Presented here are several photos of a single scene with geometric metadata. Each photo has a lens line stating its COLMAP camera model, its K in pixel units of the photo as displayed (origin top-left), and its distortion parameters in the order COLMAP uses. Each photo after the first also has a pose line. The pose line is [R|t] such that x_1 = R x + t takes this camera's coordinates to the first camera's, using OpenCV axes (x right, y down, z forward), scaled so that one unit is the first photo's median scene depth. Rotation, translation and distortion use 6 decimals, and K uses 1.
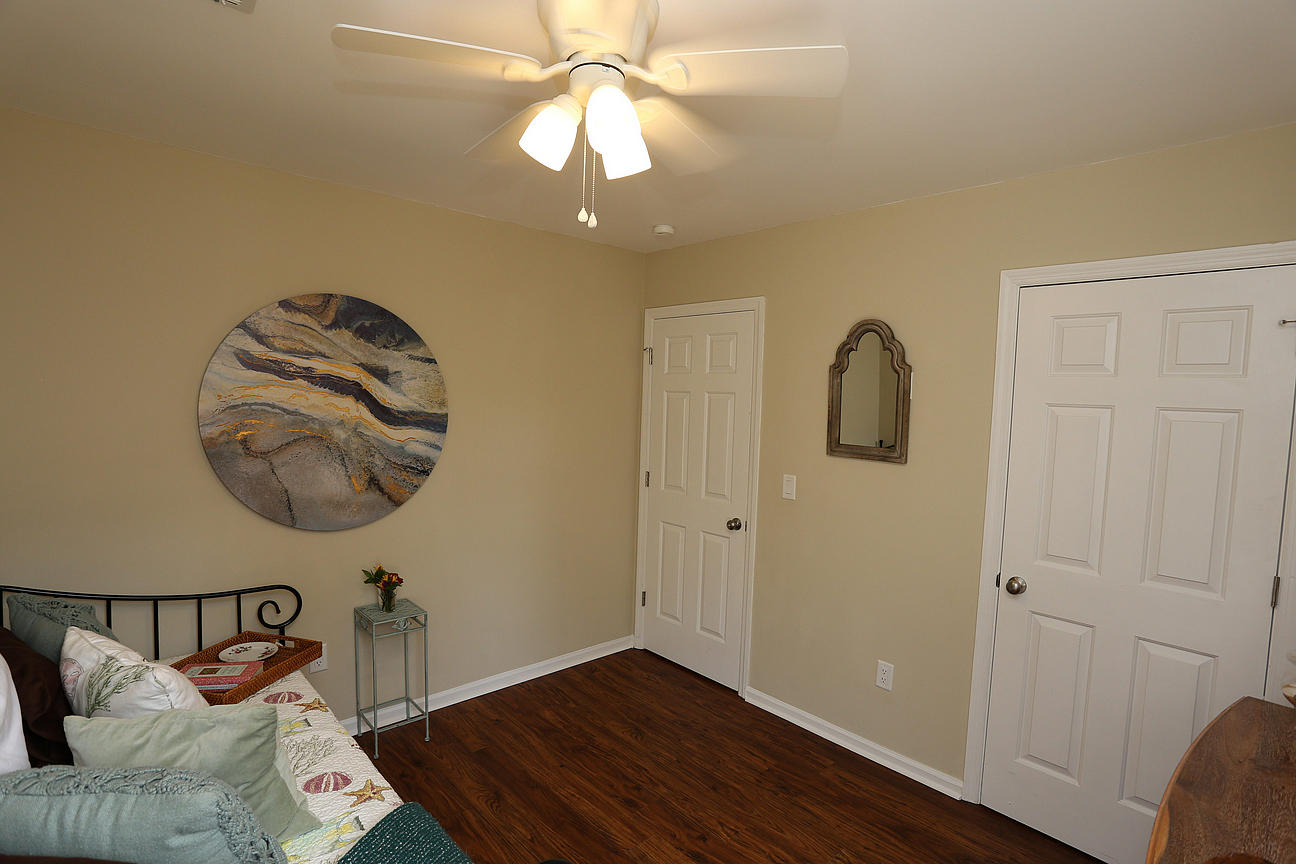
lens RADIAL K [[627.9, 0, 648.0], [0, 627.9, 432.0], [0, 0, 1]] dist [-0.070624, 0.027560]
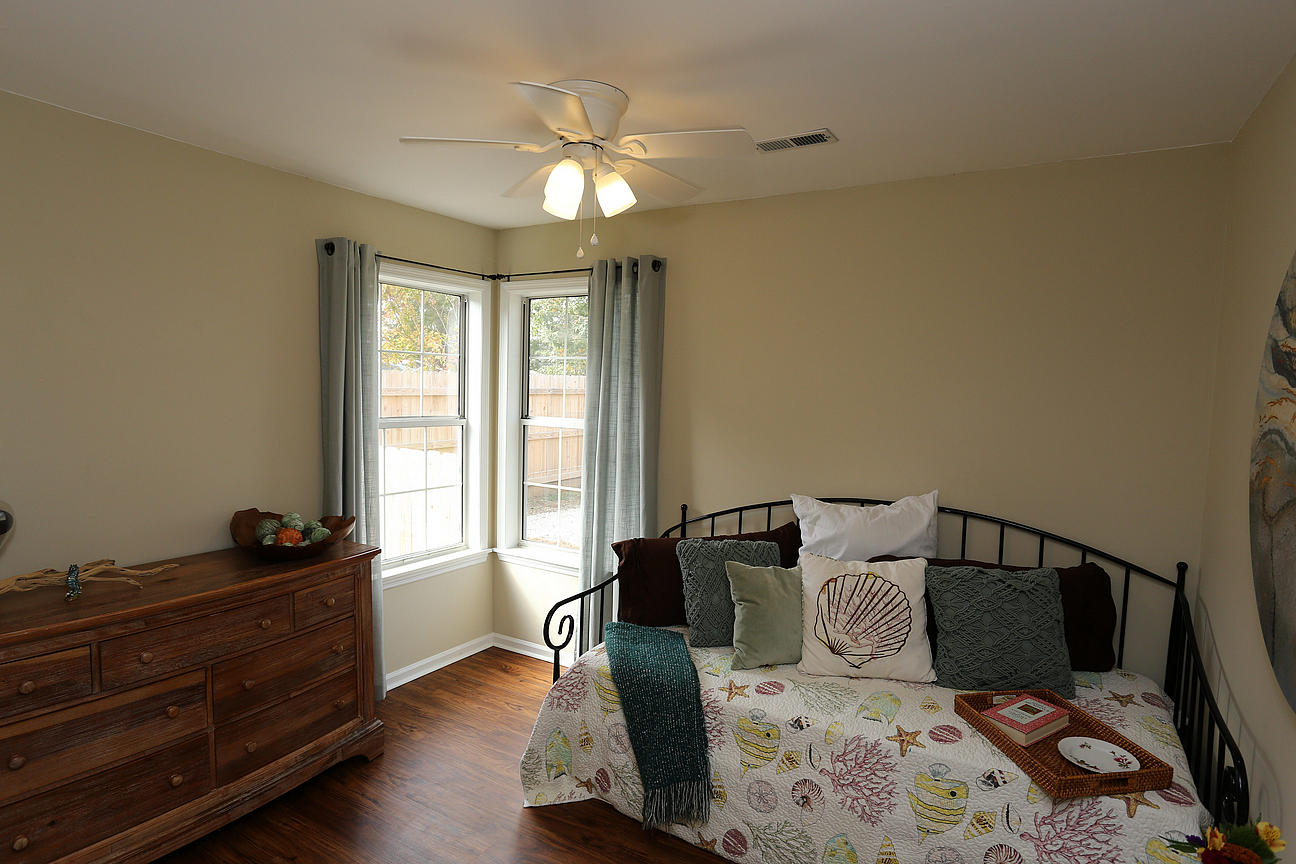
lens RADIAL K [[688.3, 0, 648.0], [0, 688.3, 432.0], [0, 0, 1]] dist [-0.080498, 0.047543]
pose [[-0.954158, -0.040437, -0.296560, 0.103198], [-0.075736, 0.991205, 0.108522, -0.063233], [0.289563, 0.126007, -0.948828, 1.316155]]
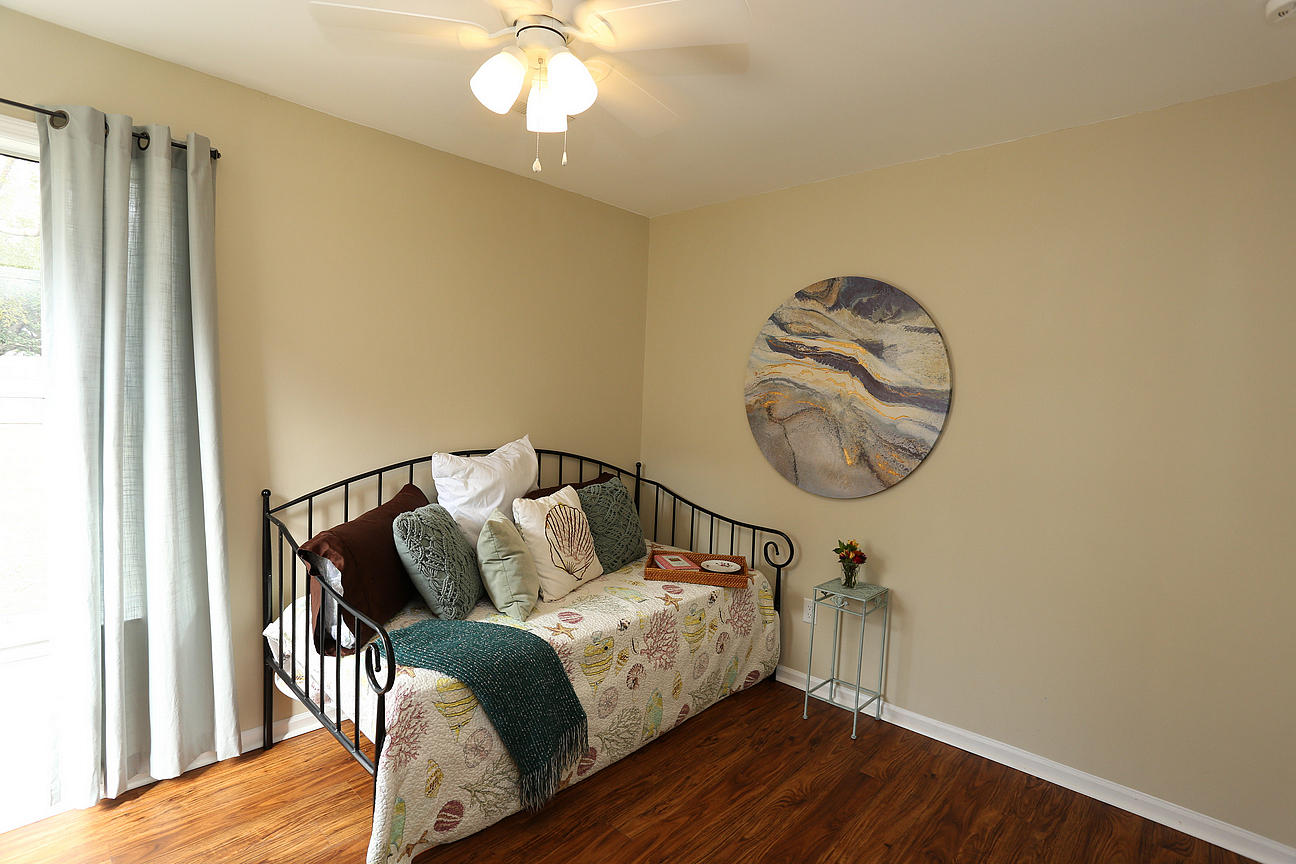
lens RADIAL K [[627.9, 0, 648.0], [0, 627.9, 432.0], [0, 0, 1]] dist [-0.070624, 0.027560]
pose [[0.071856, 0.029090, -0.996991, 0.556543], [-0.092923, 0.995422, 0.022347, 0.052157], [0.993077, 0.091038, 0.074230, 0.606144]]
